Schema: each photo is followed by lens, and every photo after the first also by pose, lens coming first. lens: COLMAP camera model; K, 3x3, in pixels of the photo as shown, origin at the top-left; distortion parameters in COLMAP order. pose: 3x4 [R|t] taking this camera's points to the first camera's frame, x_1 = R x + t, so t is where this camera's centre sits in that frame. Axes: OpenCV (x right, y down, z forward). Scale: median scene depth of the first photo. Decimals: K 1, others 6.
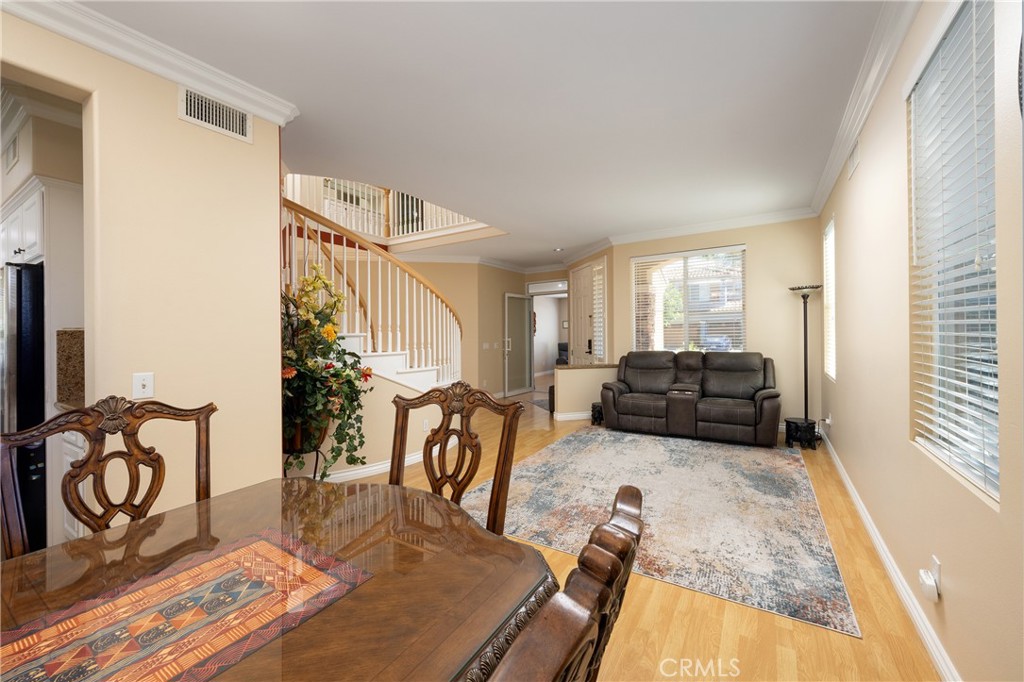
lens RADIAL K [[406.8, 0, 512.0], [0, 406.8, 341.0], [0, 0, 1]] dist [-0.000057, -0.000004]
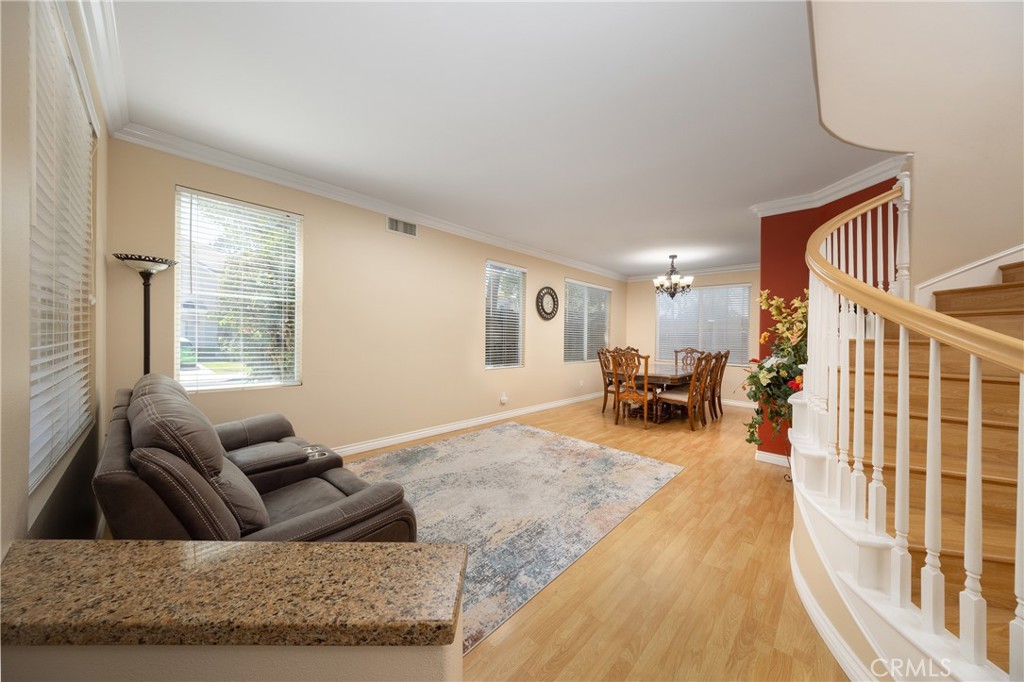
lens RADIAL K [[354.7, 0, 512.0], [0, 354.7, 341.0], [0, 0, 1]] dist [0.000958, -0.000054]
pose [[-0.980289, 0.000122, 0.197570, 0.116320], [0.006069, 0.999546, 0.029495, -0.032872], [-0.197477, 0.030113, -0.979845, 1.877127]]
